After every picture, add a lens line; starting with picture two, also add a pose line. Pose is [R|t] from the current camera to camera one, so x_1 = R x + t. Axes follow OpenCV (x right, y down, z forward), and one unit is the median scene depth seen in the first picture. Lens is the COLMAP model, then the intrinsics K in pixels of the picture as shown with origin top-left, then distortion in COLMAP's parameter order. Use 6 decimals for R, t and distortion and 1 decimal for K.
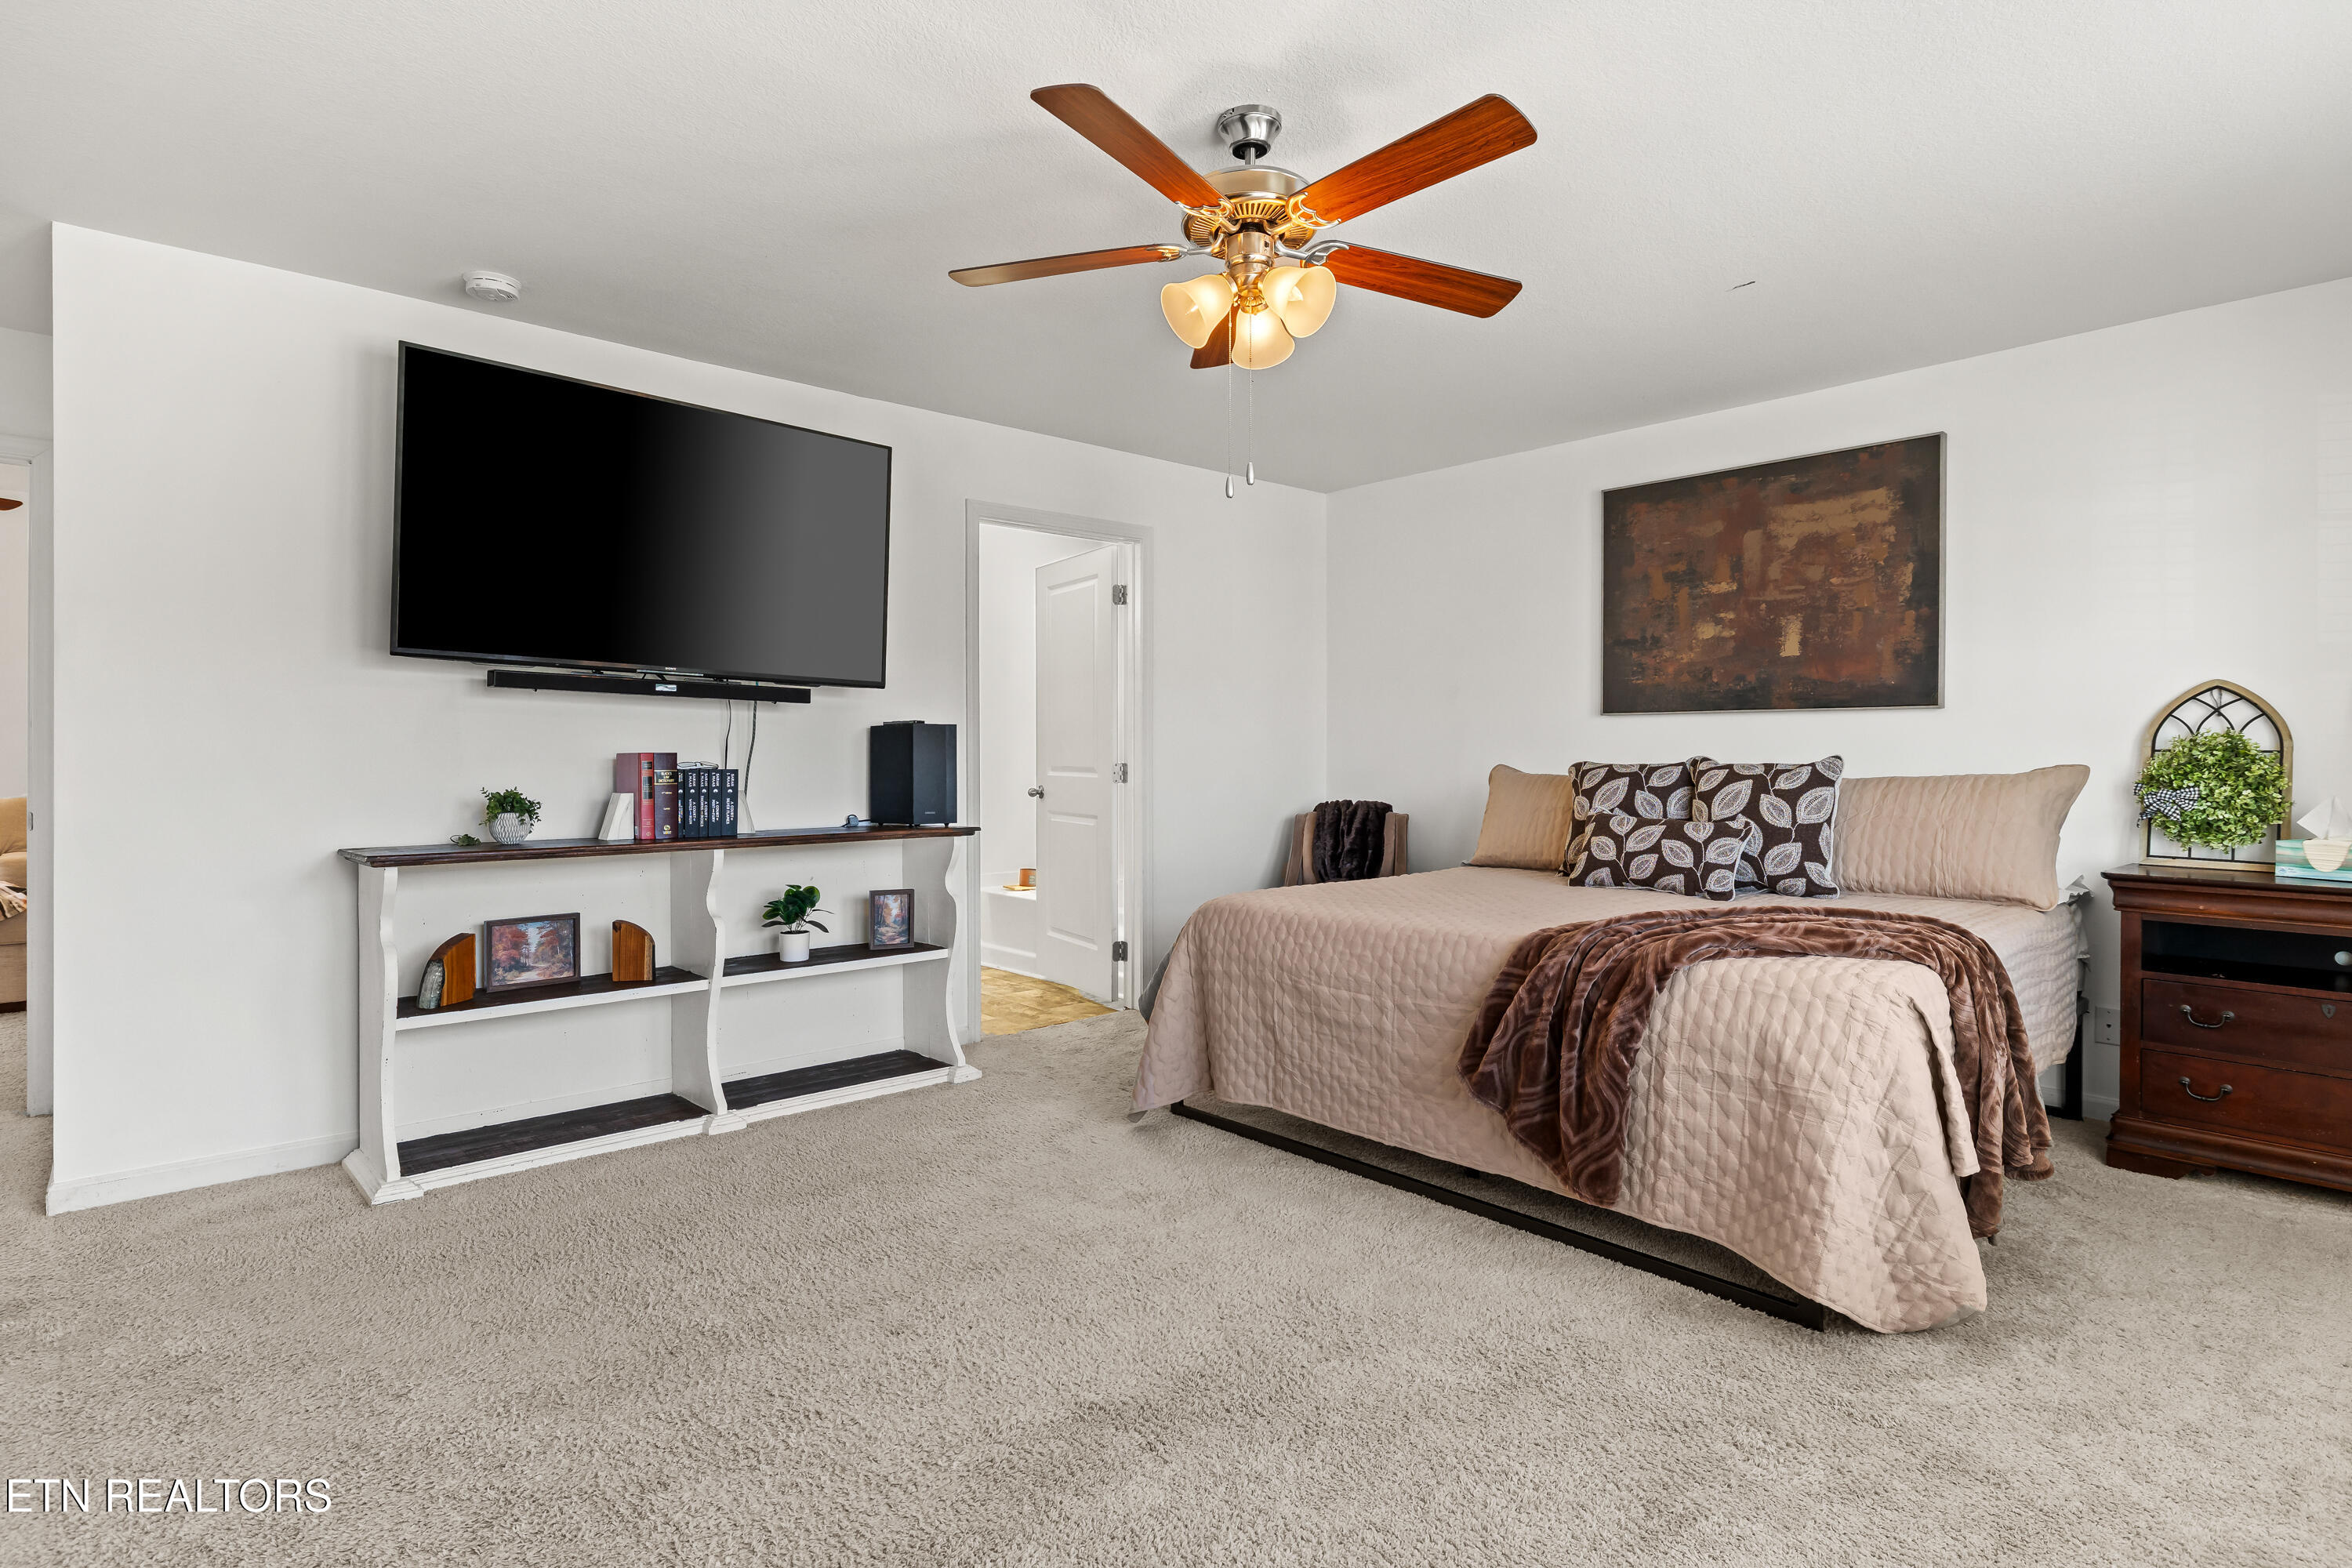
lens RADIAL K [[1200.8, 0, 1157.2], [0, 1200.8, 754.8], [0, 0, 1]] dist [0.001625, 0.000329]
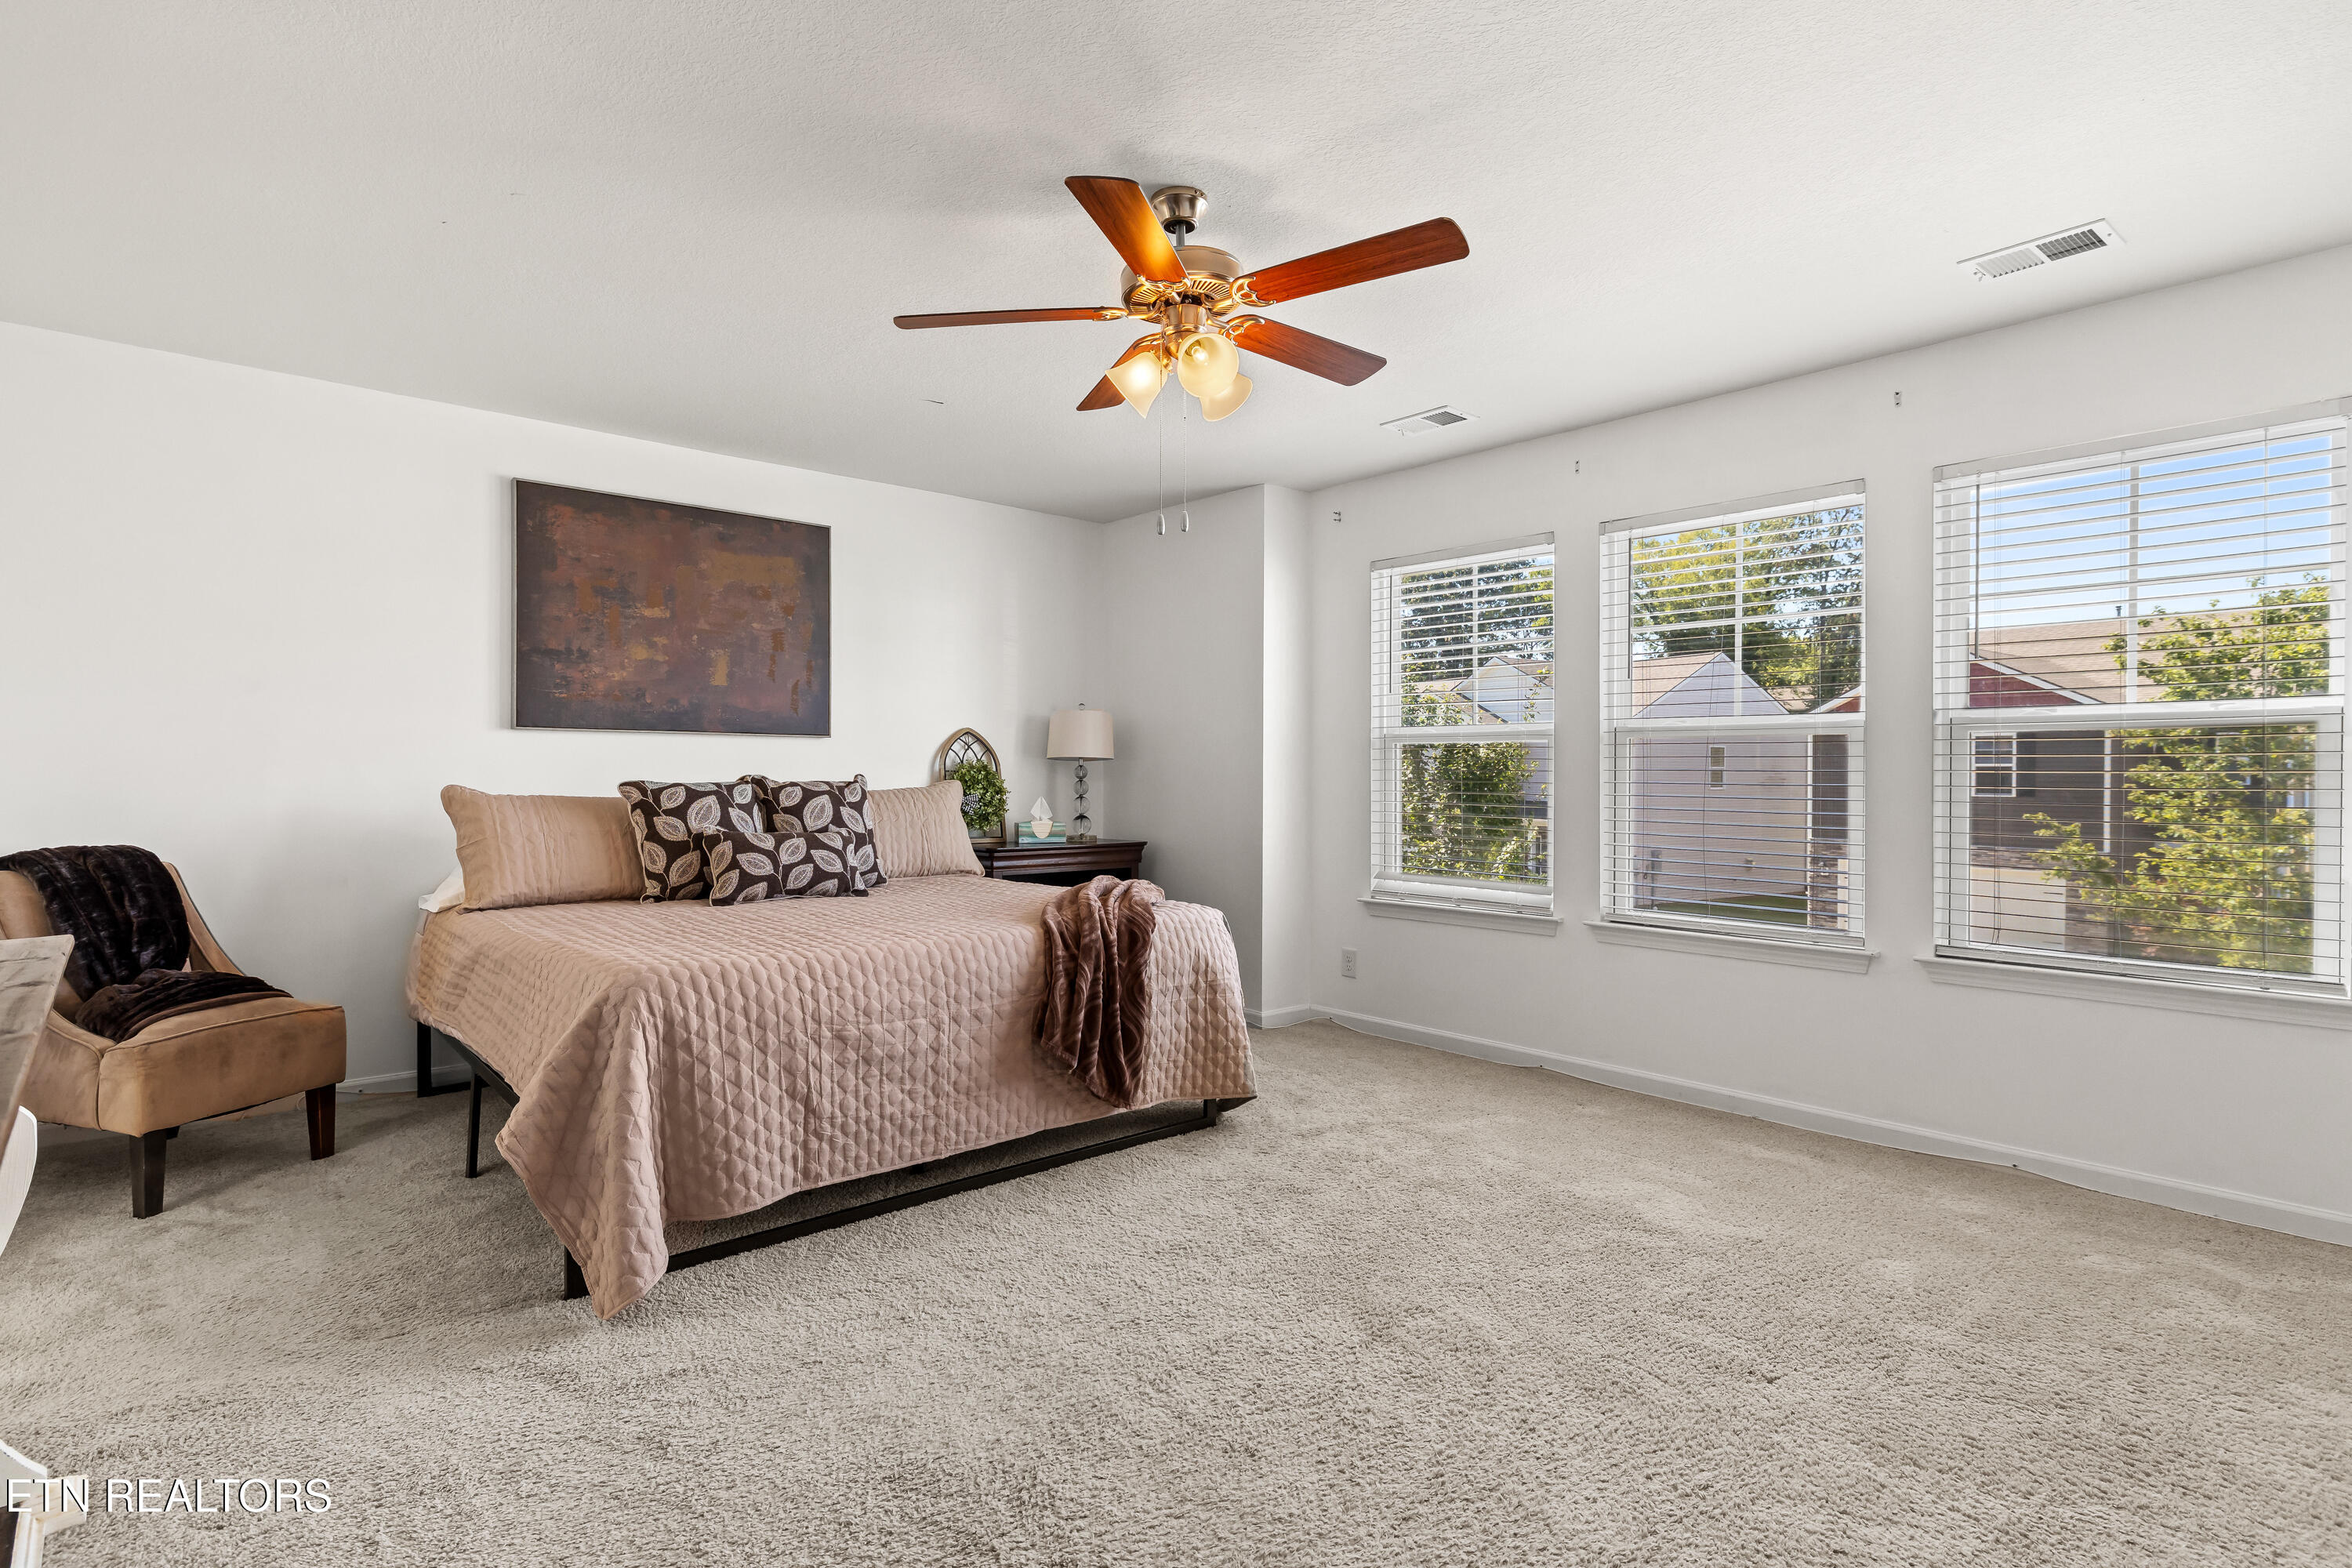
lens RADIAL K [[1161.5, 0, 1176.0], [0, 1161.5, 784.0], [0, 0, 1]] dist [0.002352, 0.000190]
pose [[0.003763, -0.009336, 0.999949, -0.643123], [-0.002058, 0.999954, 0.009344, -0.001208], [-0.999991, -0.002093, 0.003744, 0.652973]]
